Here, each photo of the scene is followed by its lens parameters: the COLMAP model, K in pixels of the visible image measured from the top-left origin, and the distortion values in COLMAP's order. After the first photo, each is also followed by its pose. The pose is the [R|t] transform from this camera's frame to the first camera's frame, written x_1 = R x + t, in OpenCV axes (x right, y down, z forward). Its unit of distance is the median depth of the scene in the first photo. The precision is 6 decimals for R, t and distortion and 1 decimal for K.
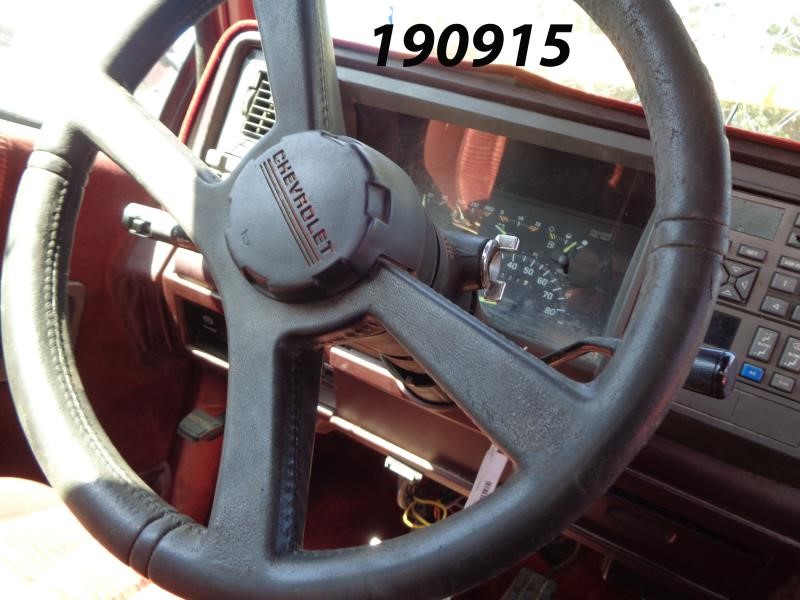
lens RADIAL K [[596.3, 0, 403.9], [0, 596.3, 301.9], [0, 0, 1]] dist [0.001335, -0.005020]
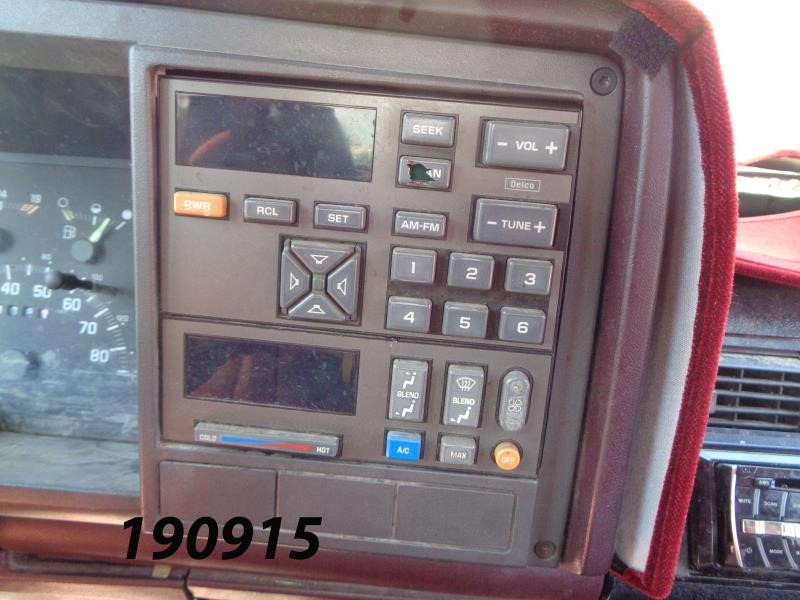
lens RADIAL K [[596.3, 0, 396.6], [0, 596.3, 297.4], [0, 0, 1]] dist [0.001335, -0.005020]
pose [[0.907141, -0.307030, 0.287798, 0.347341], [0.252156, 0.944093, 0.212383, -0.081575], [-0.336916, -0.120091, 0.933845, 0.399884]]
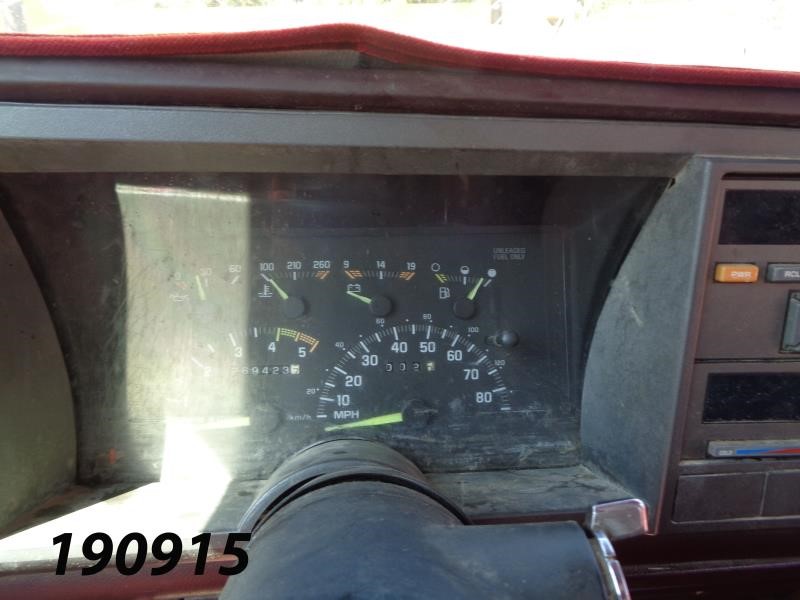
lens RADIAL K [[596.3, 0, 399.8], [0, 596.3, 299.5], [0, 0, 1]] dist [0.001335, -0.005020]
pose [[0.830258, -0.395431, 0.392818, -0.034637], [0.315516, 0.914402, 0.253611, -0.263593], [-0.459479, -0.086622, 0.883954, 0.488618]]
